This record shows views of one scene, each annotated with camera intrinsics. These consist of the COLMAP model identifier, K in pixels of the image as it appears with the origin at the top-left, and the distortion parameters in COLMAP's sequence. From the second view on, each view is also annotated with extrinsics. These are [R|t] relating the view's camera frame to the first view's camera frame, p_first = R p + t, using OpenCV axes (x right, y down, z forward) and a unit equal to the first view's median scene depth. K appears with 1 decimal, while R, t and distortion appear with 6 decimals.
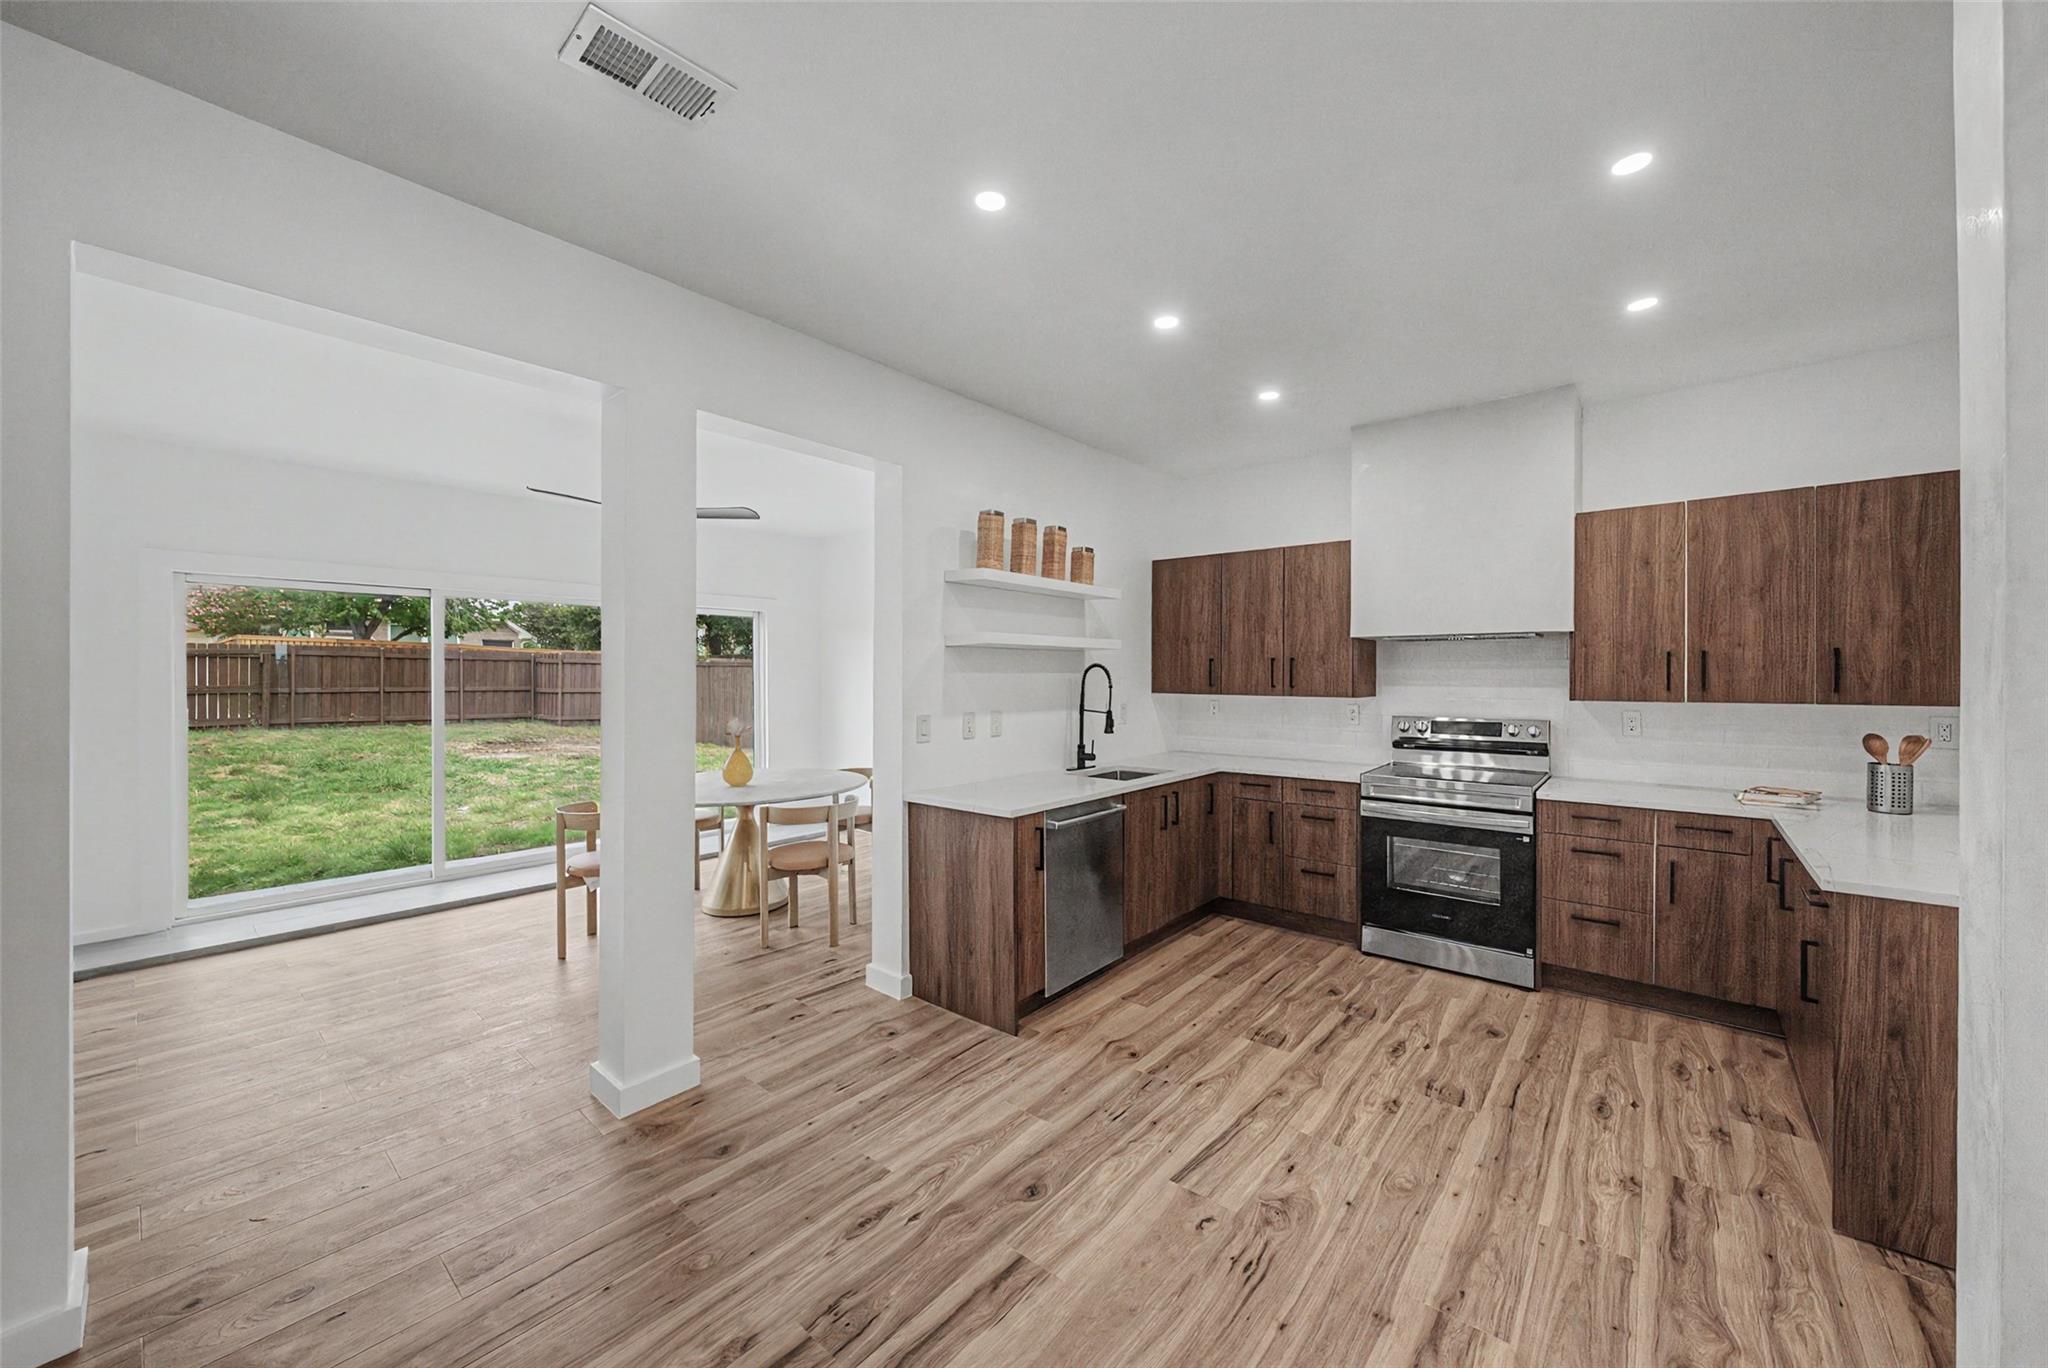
lens RADIAL K [[798.2, 0, 1058.4], [0, 798.2, 676.6], [0, 0, 1]] dist [-0.009299, 0.000962]
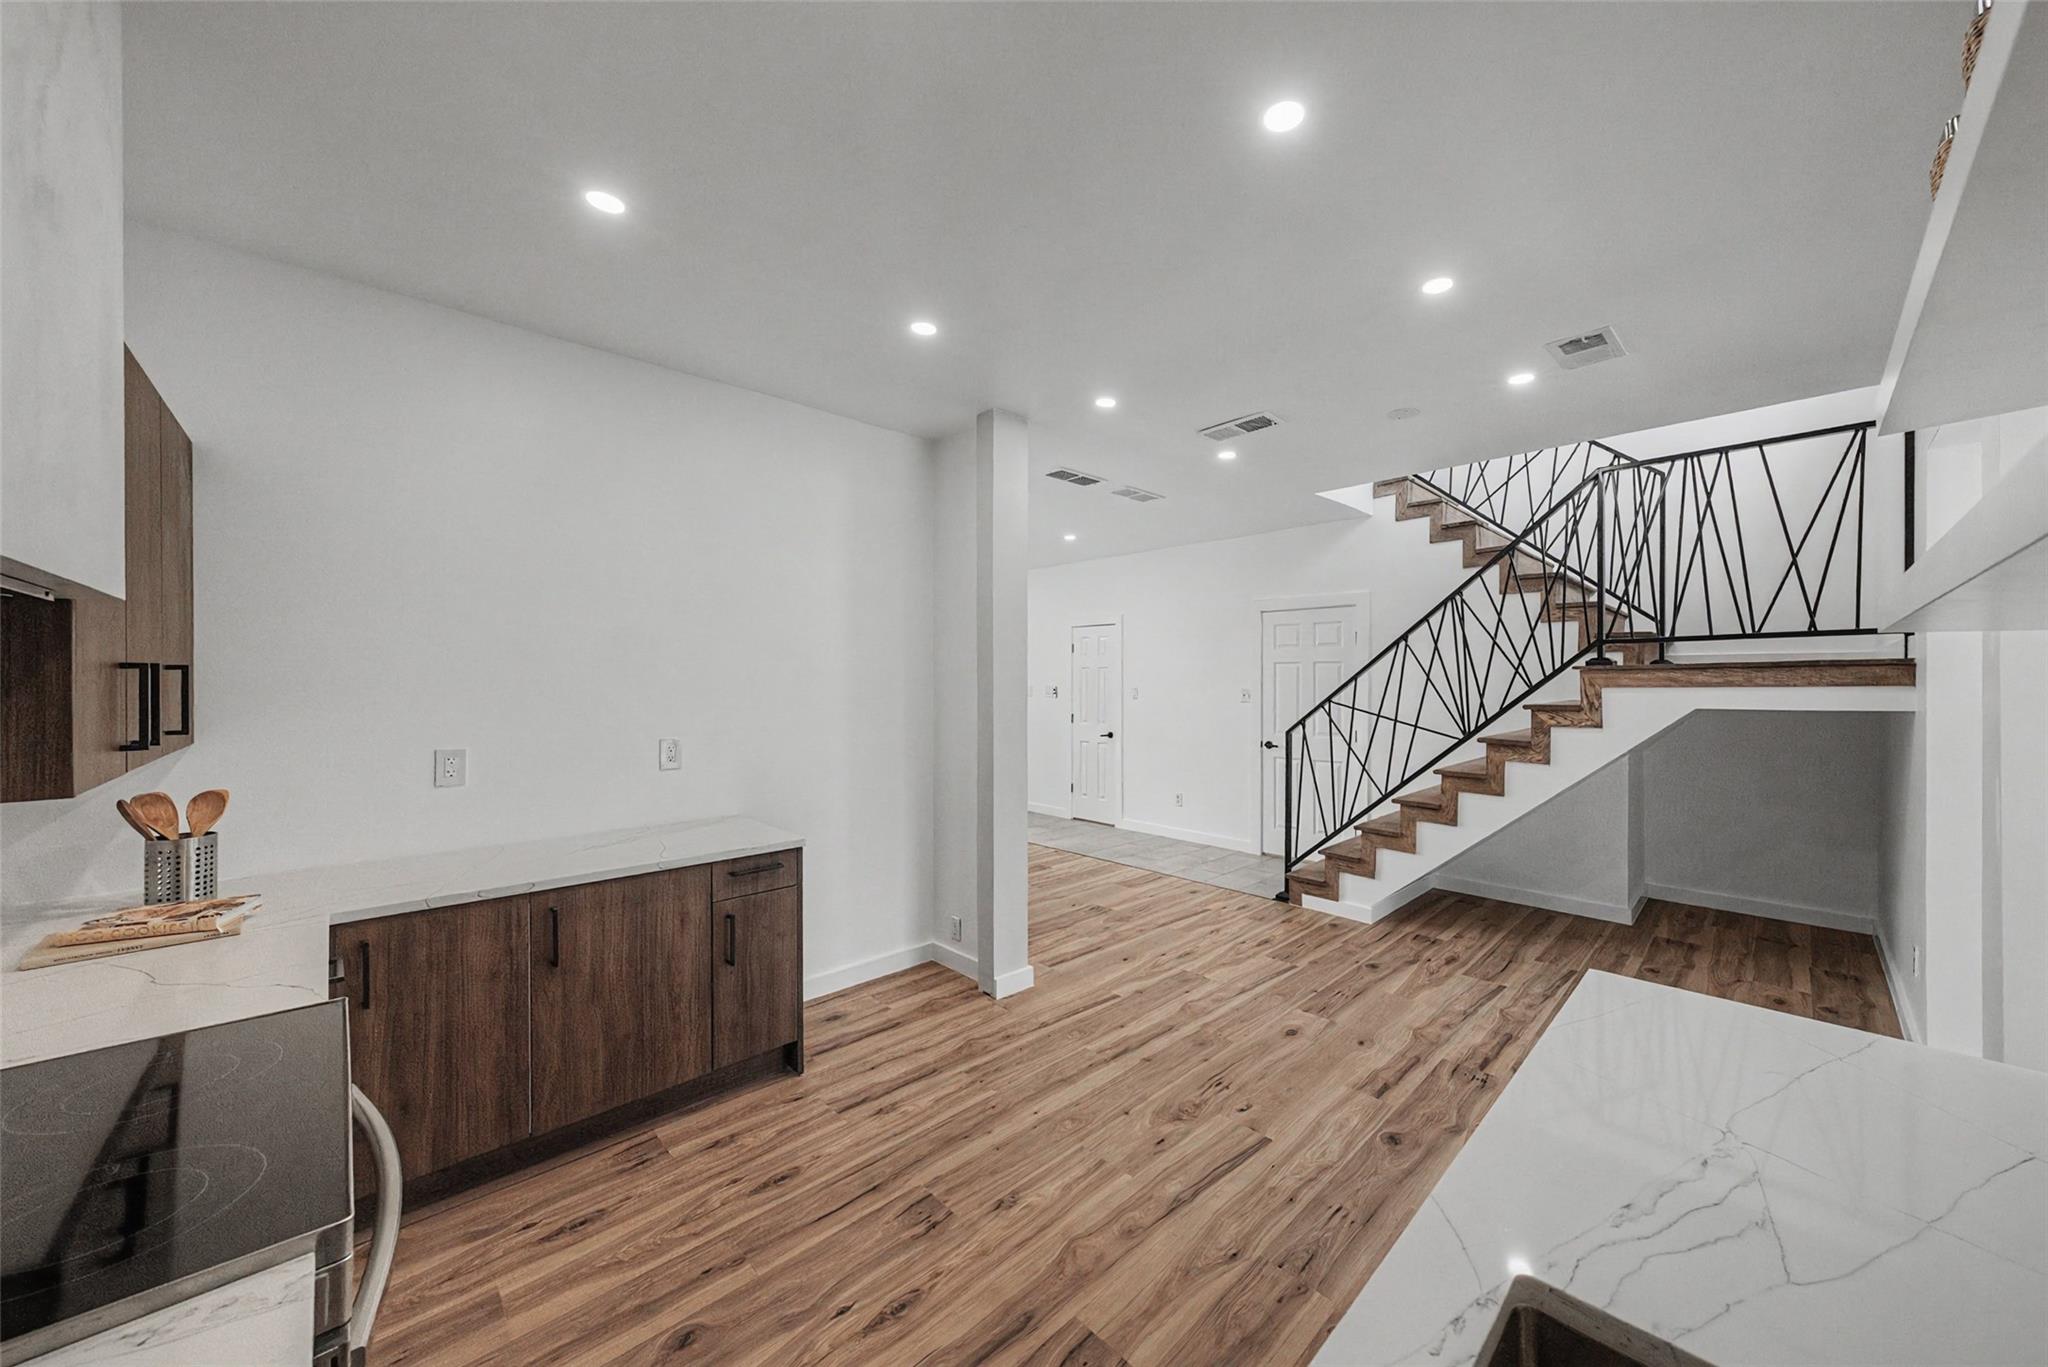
lens RADIAL K [[715.7, 0, 1081.2], [0, 715.7, 669.0], [0, 0, 1]] dist [-0.005515, 0.000613]
pose [[-0.993775, -0.002132, 0.111385, 0.197126], [-0.003558, 0.999914, -0.012606, -0.016970], [-0.111349, -0.012924, -0.993697, 1.351106]]
